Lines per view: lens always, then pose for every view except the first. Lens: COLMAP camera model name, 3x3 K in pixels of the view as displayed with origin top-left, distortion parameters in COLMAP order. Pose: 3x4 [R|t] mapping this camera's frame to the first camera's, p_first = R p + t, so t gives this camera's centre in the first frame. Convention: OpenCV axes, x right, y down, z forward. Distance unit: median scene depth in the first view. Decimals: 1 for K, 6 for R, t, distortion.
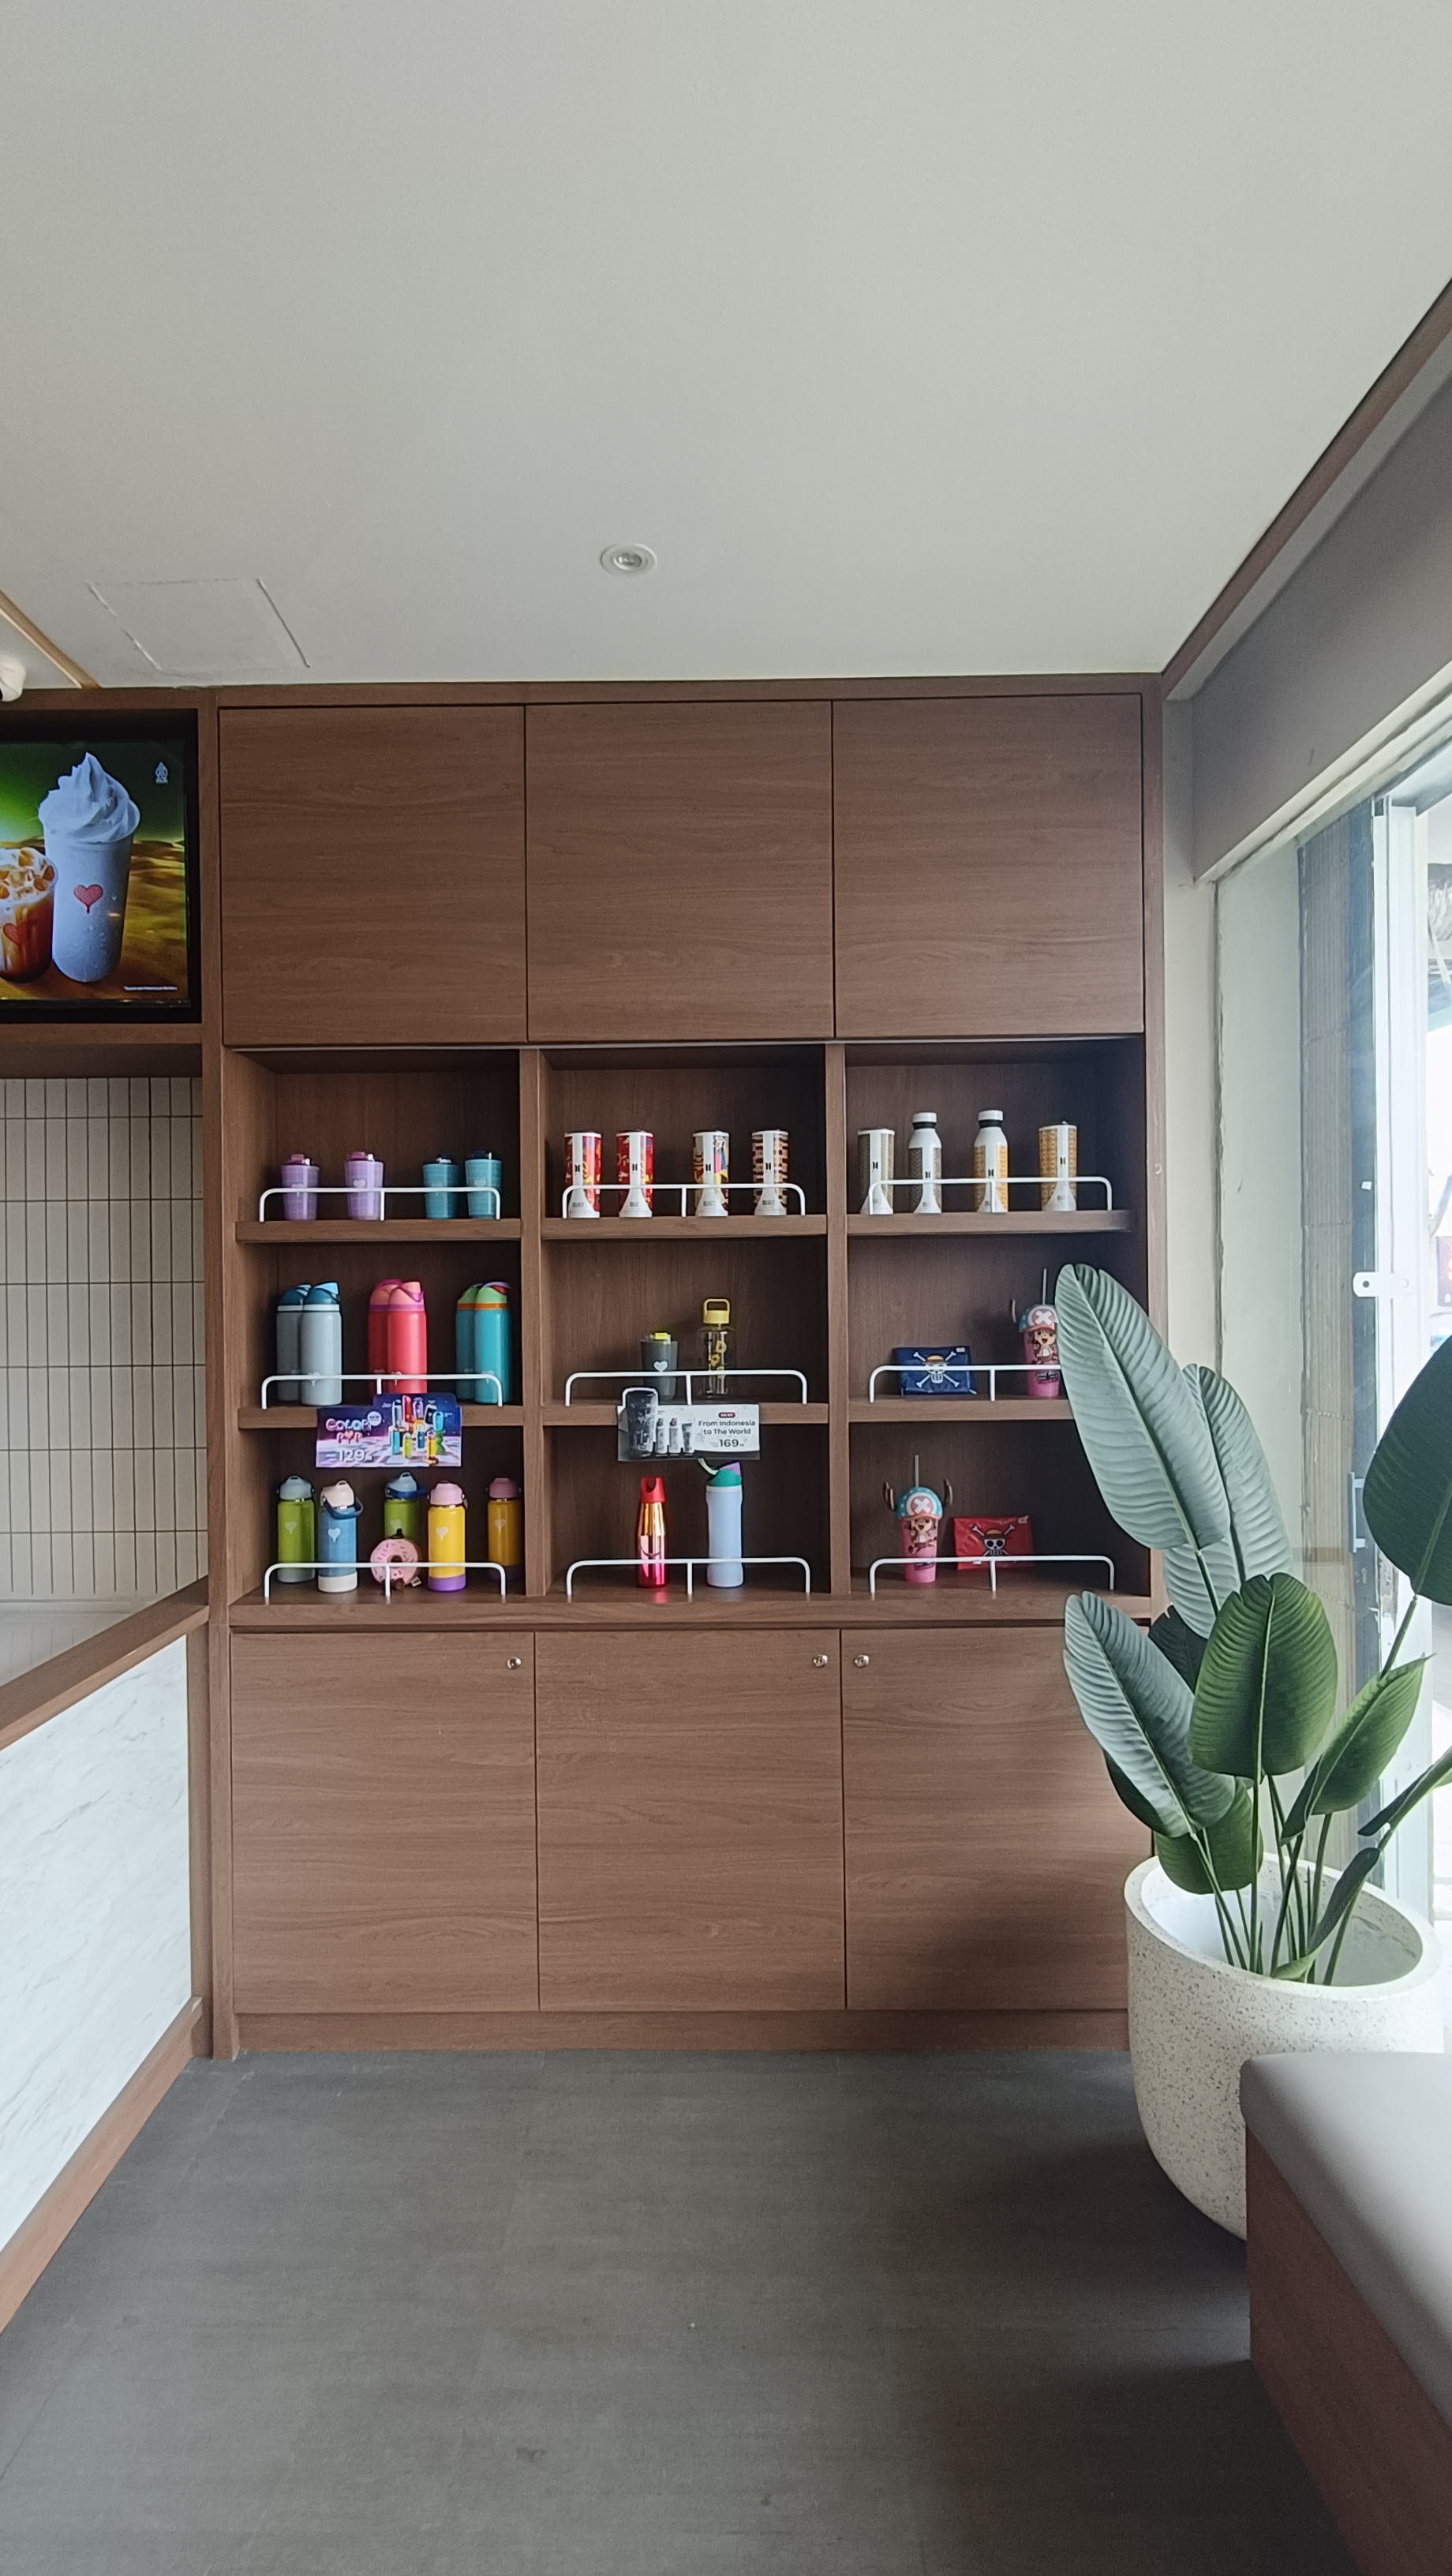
lens RADIAL K [[1221.6, 0, 712.2], [0, 1221.6, 1305.3], [0, 0, 1]] dist [0.000484, 0.000793]
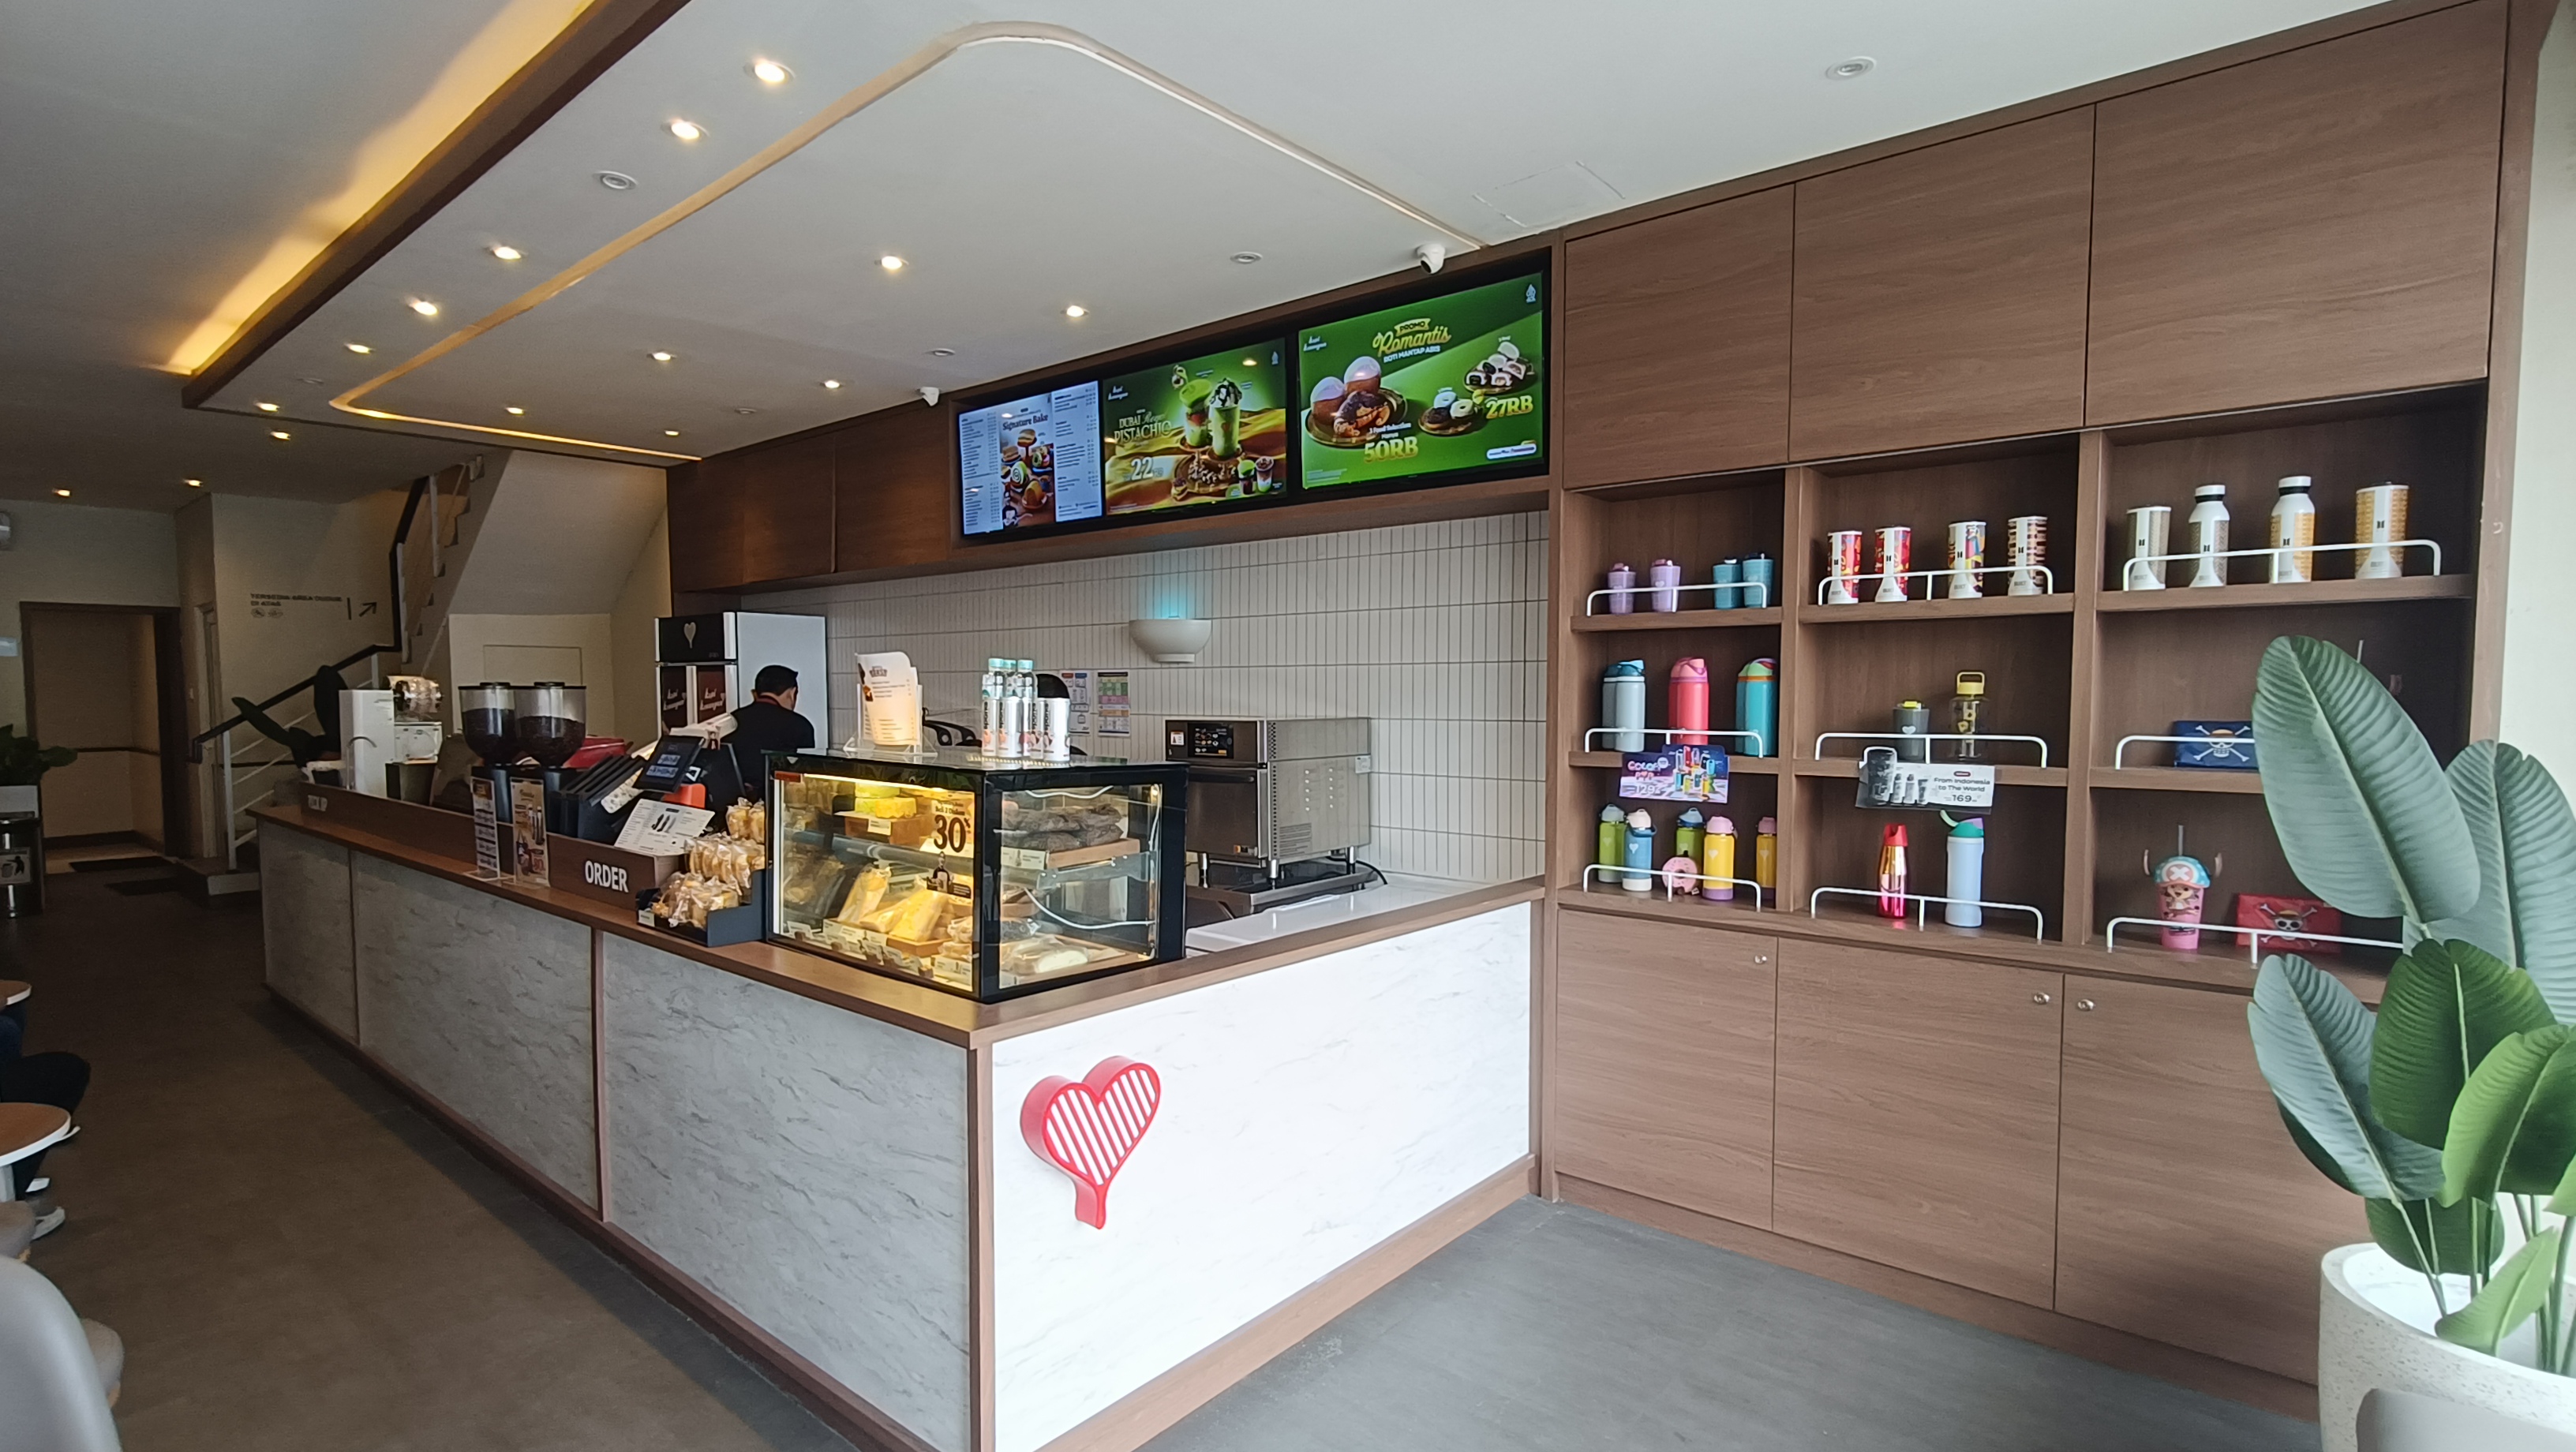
lens RADIAL K [[1221.6, 0, 1289.2], [0, 1221.6, 736.8], [0, 0, 1]] dist [0.000484, 0.000793]
pose [[0.768192, 0.033410, -0.639348, 0.257858], [-0.007578, 0.999042, 0.043102, 0.011121], [0.640175, -0.028266, 0.767709, -0.273568]]
